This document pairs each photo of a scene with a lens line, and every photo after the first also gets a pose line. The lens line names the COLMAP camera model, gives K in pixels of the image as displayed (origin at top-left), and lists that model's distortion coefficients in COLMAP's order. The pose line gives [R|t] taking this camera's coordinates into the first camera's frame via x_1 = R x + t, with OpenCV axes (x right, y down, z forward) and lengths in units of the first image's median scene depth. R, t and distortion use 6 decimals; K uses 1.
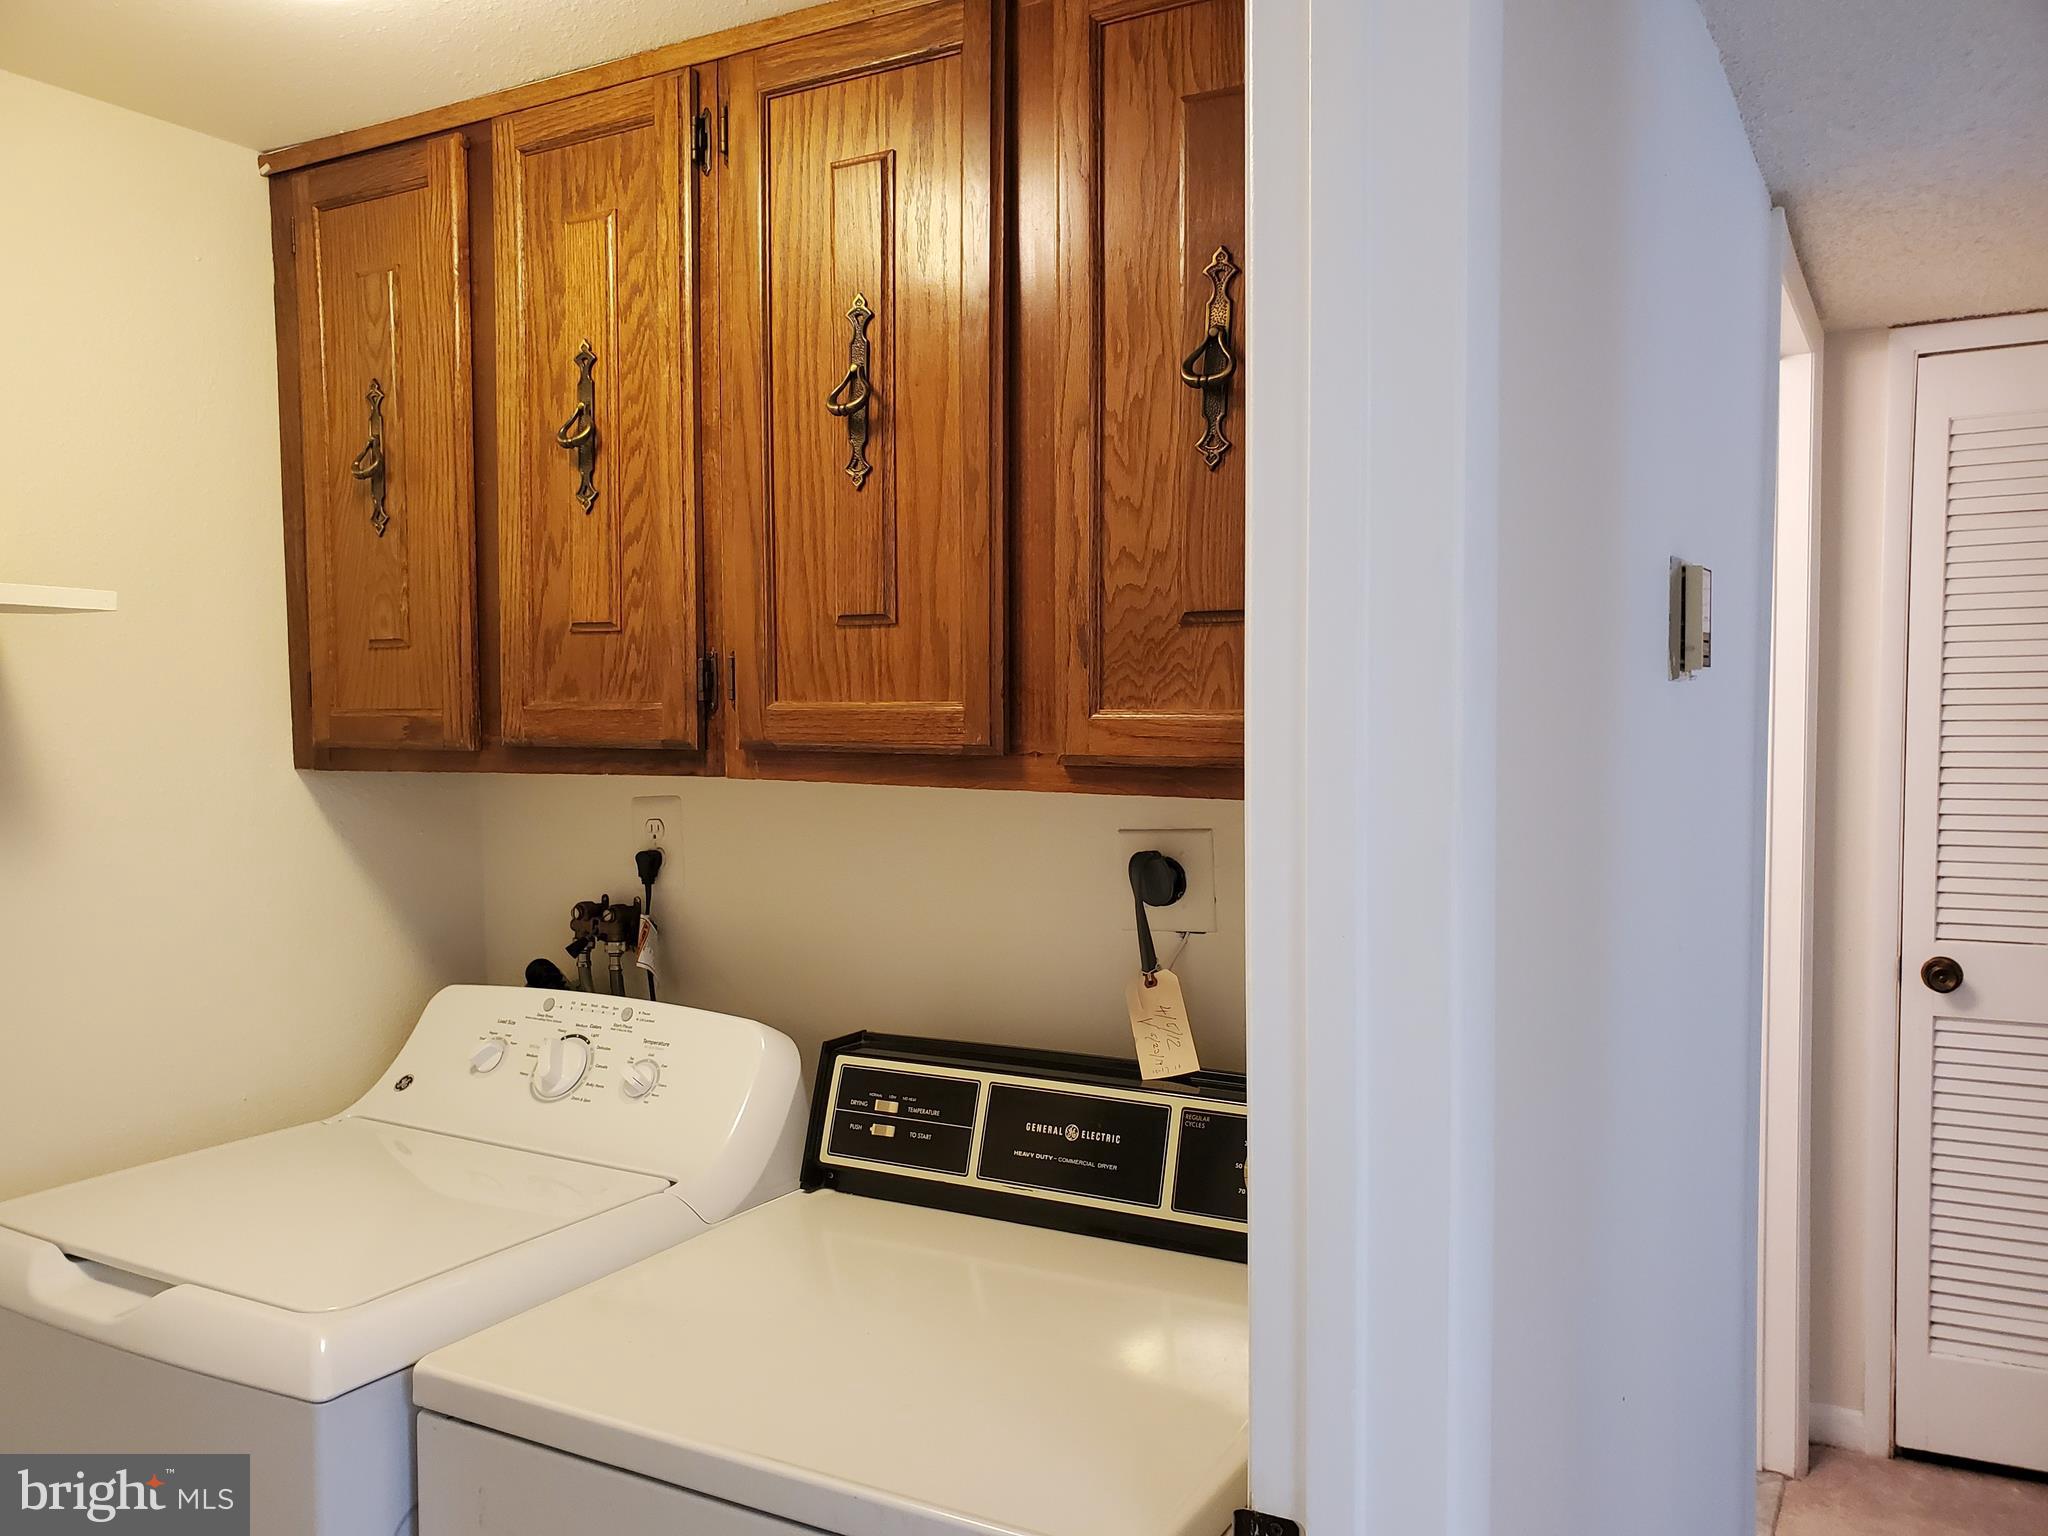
lens RADIAL K [[1681.7, 0, 1016.7], [0, 1681.7, 758.7], [0, 0, 1]] dist [0.046309, -0.011793]
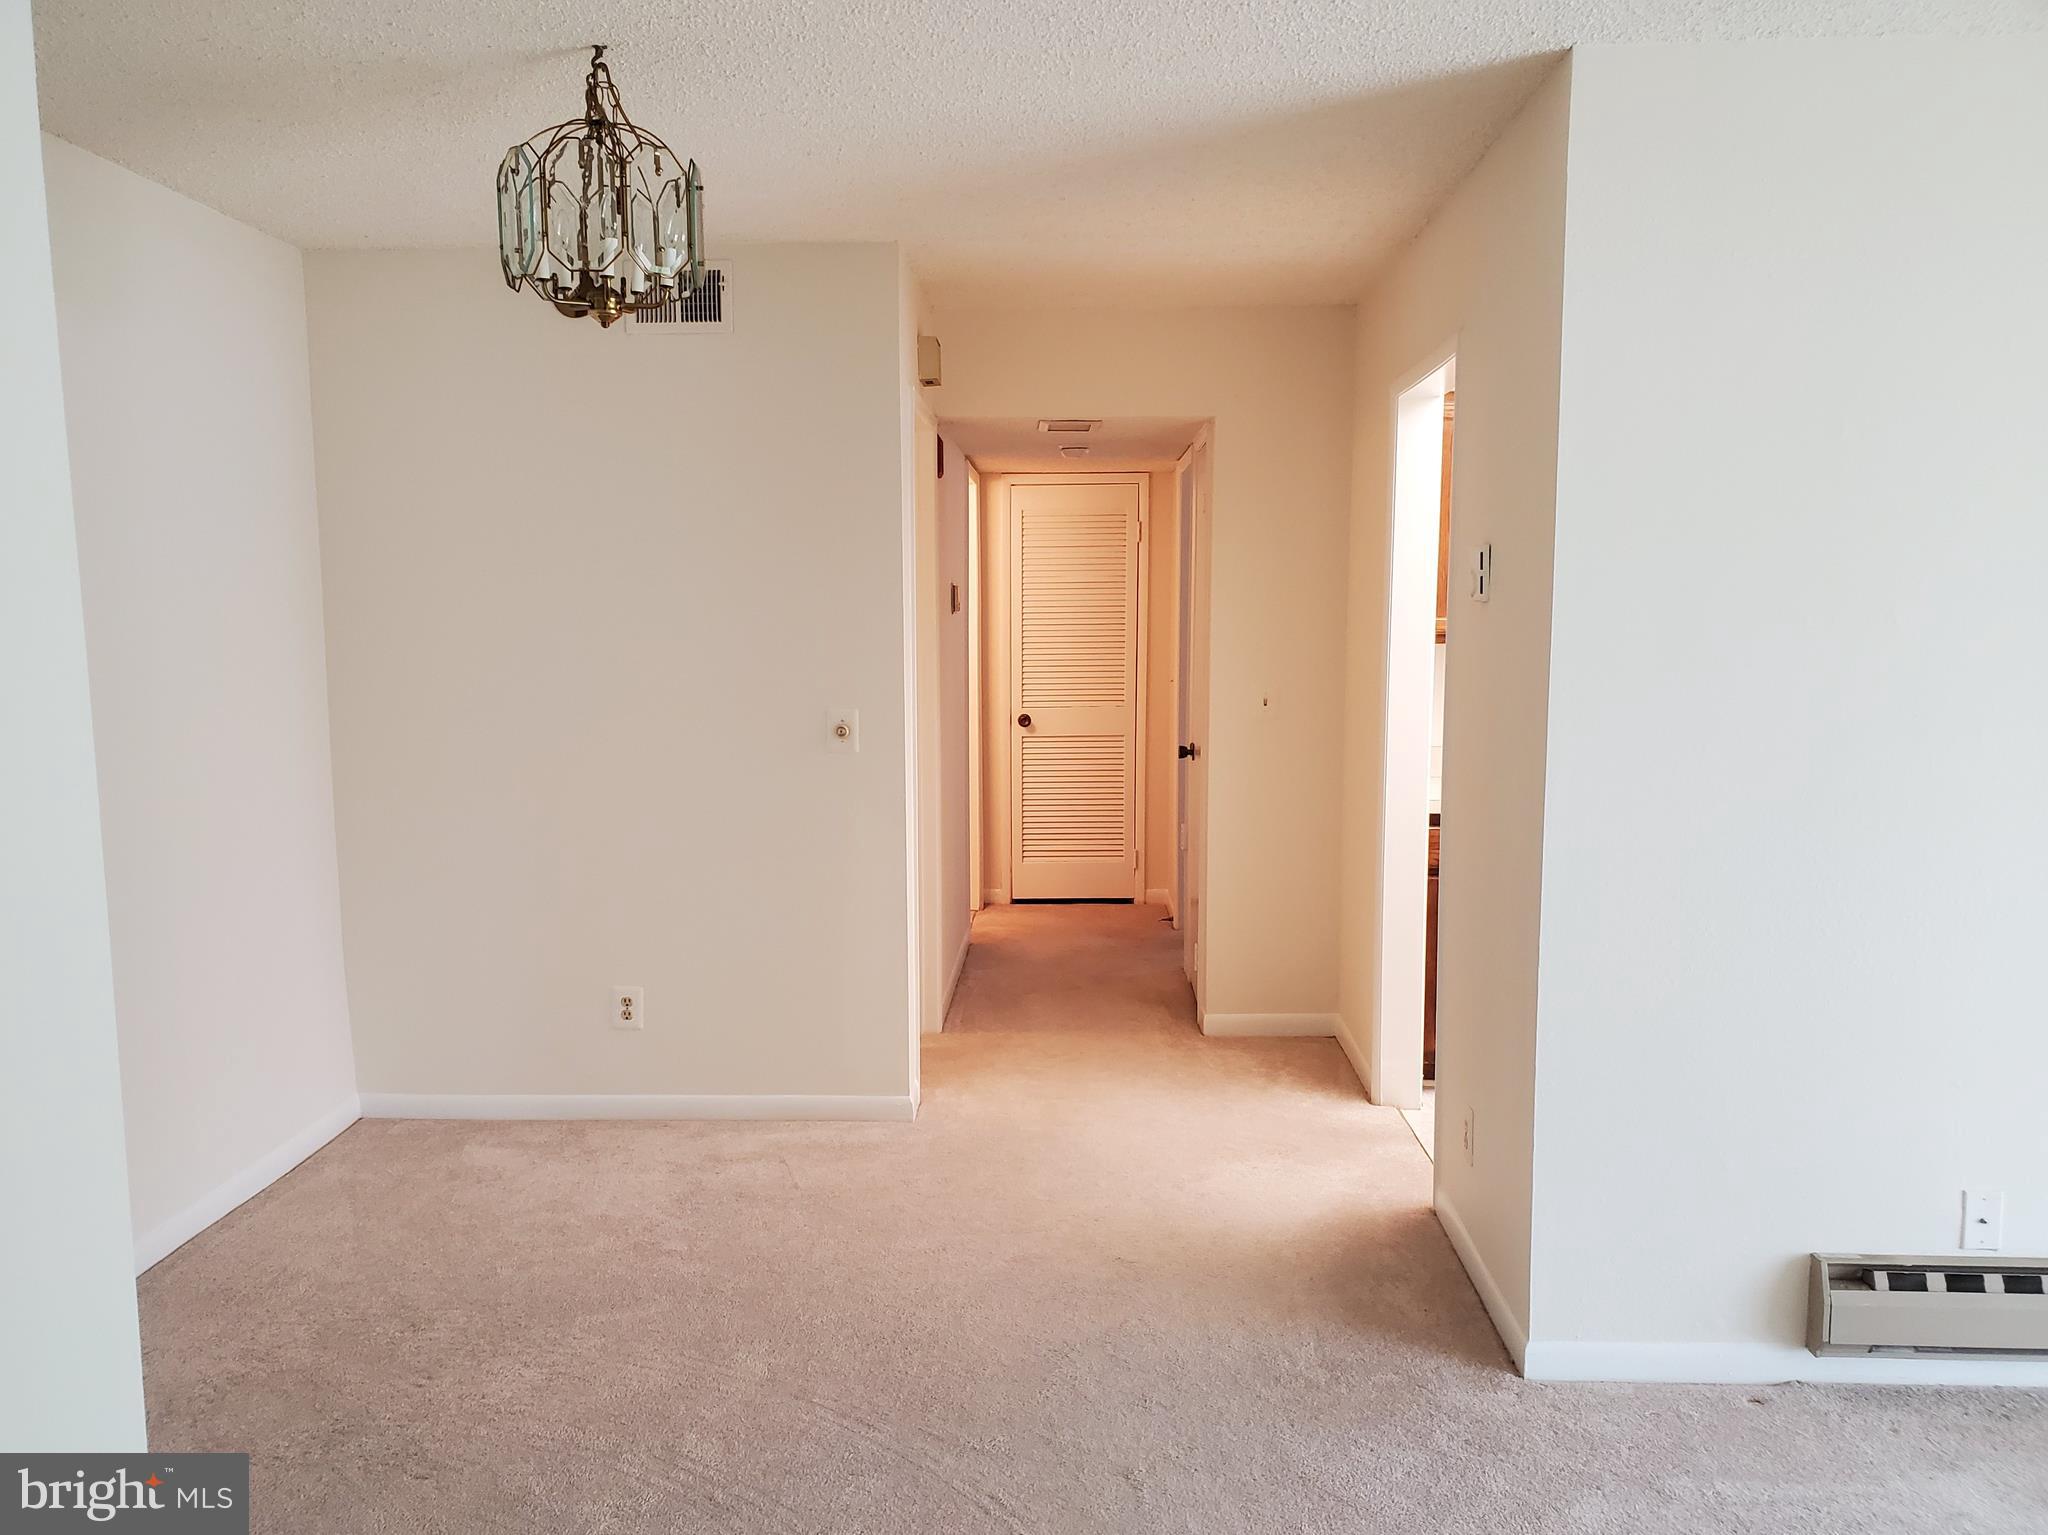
lens RADIAL K [[1722.8, 0, 1025.9], [0, 1722.8, 835.6], [0, 0, 1]] dist [-0.004763, 0.114317]
pose [[0.889240, -0.066401, 0.452597, -0.691808], [0.024158, 0.994845, 0.098490, 0.038822], [-0.456803, -0.076648, 0.886259, -1.413135]]
